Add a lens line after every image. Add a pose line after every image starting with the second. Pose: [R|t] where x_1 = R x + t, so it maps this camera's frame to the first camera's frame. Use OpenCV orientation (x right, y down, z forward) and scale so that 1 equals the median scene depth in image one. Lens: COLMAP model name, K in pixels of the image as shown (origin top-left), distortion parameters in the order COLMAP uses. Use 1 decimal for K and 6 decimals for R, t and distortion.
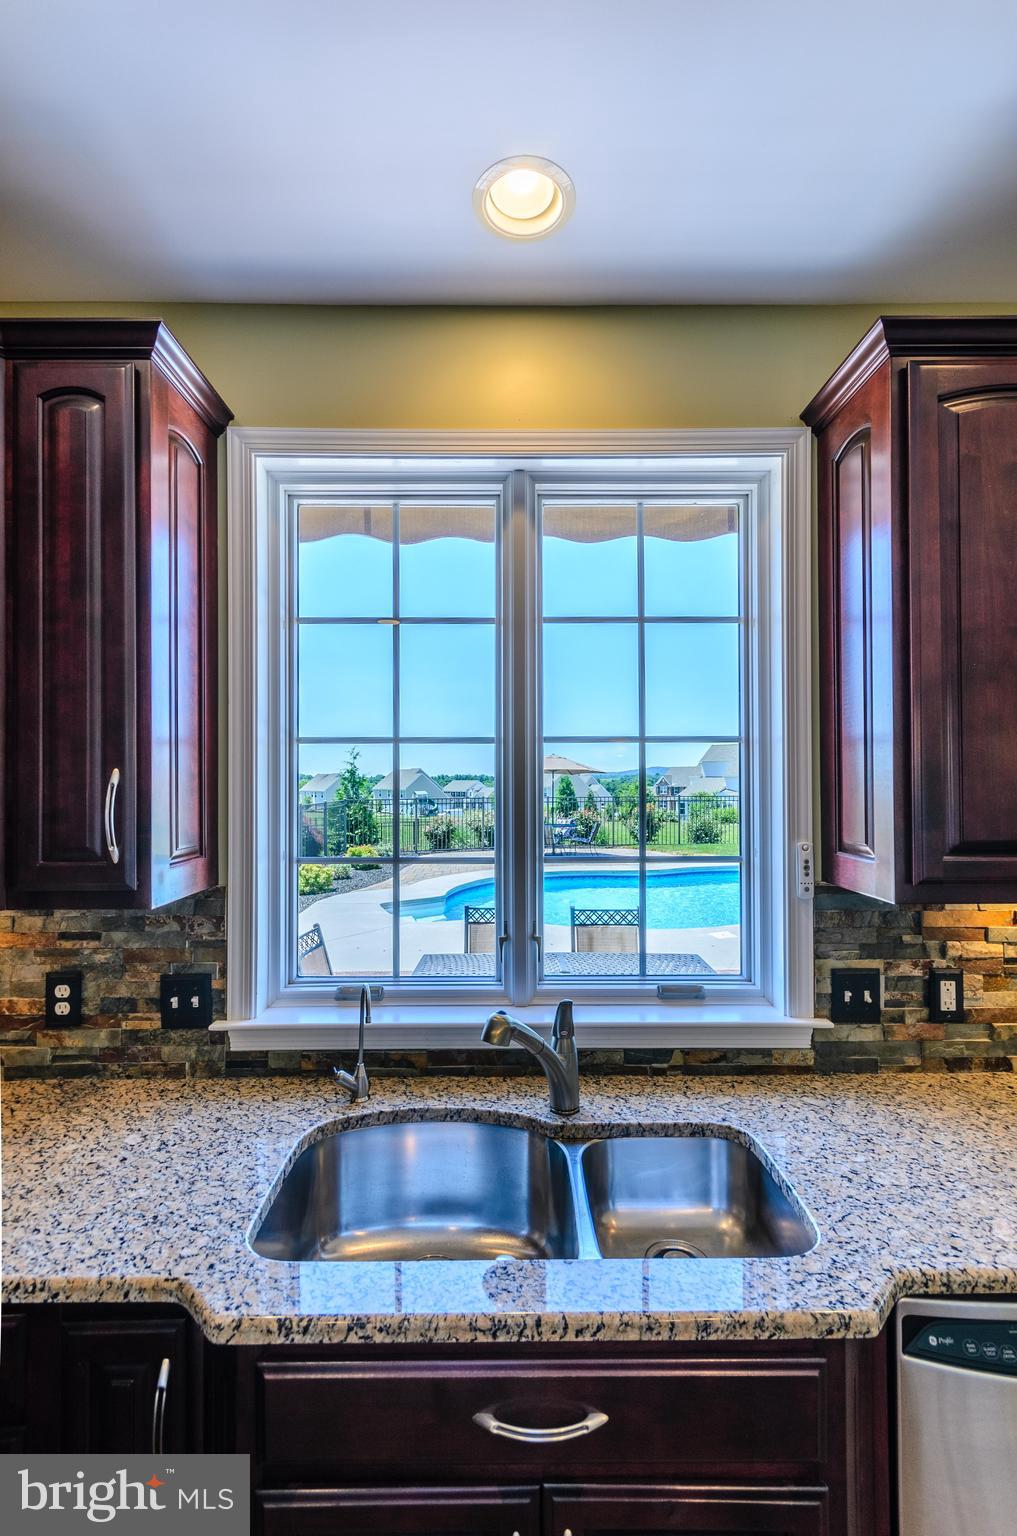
lens RADIAL K [[670.0, 0, 508.5], [0, 670.0, 768.0], [0, 0, 1]] dist [0.001117, -0.000103]
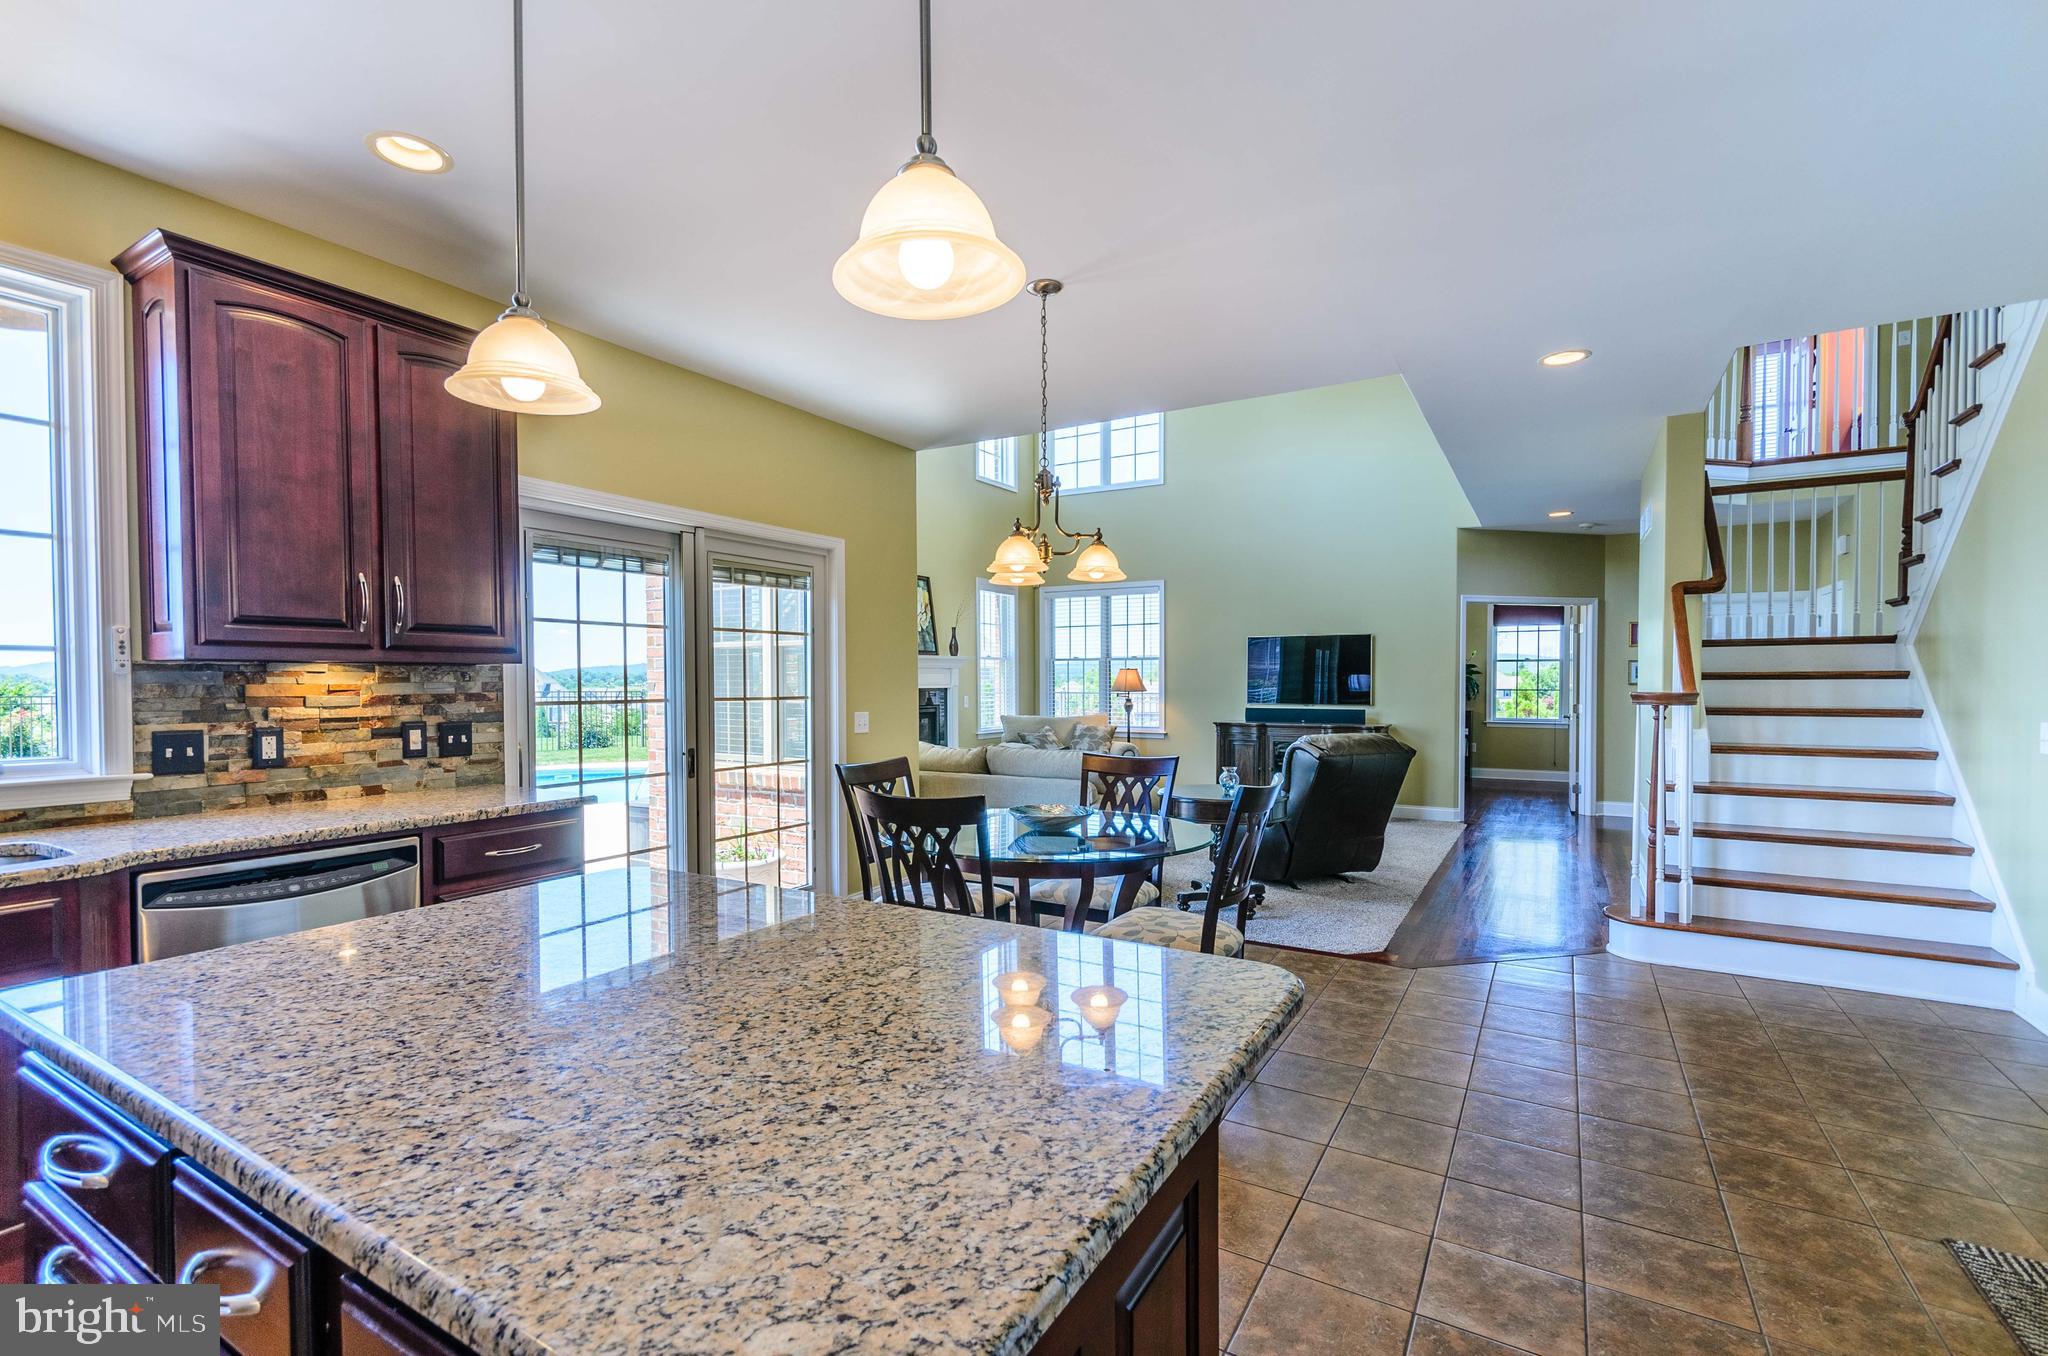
lens RADIAL K [[905.3, 0, 1030.1], [0, 905.3, 699.9], [0, 0, 1]] dist [0.003940, -0.003208]
pose [[0.509602, -0.015107, 0.860278, -0.118657], [-0.011936, 0.999626, 0.024625, 0.182571], [-0.860328, -0.022817, 0.509230, -1.204121]]
